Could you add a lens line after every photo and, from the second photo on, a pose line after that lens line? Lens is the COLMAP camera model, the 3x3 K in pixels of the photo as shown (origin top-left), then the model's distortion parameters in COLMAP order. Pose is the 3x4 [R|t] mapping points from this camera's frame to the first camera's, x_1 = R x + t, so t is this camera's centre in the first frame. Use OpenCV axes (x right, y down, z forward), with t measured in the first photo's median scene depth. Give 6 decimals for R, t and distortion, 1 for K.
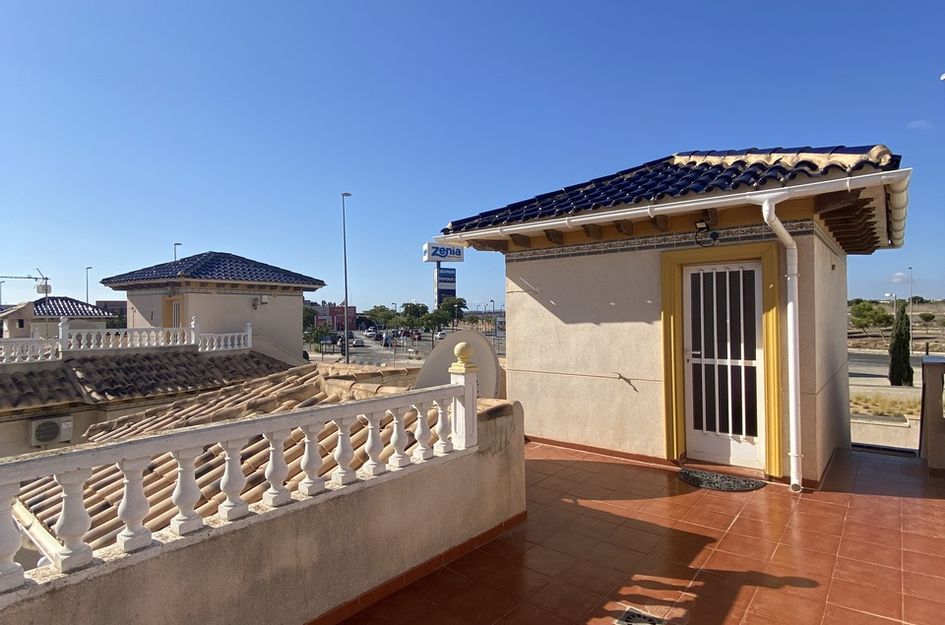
lens RADIAL K [[512.4, 0, 472.5], [0, 512.4, 312.5], [0, 0, 1]] dist [0.000785, -0.000419]
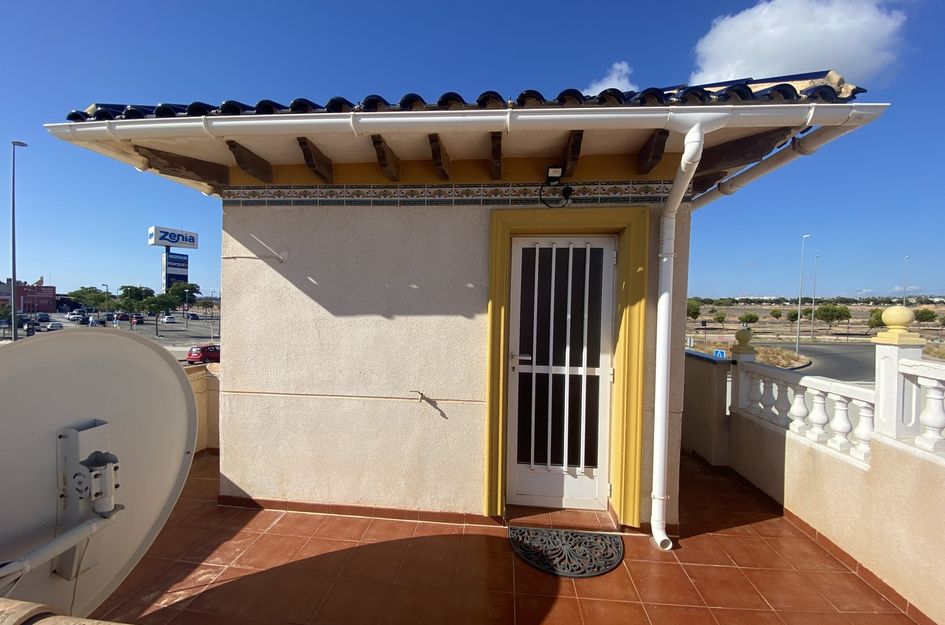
lens RADIAL K [[396.5, 0, 472.5], [0, 396.5, 312.5], [0, 0, 1]] dist [0.041425, -0.035617]
pose [[0.833586, 0.018306, 0.552087, 0.055010], [-0.031955, 0.999375, 0.015110, 0.007150], [-0.551465, -0.030237, 0.833650, 0.492390]]
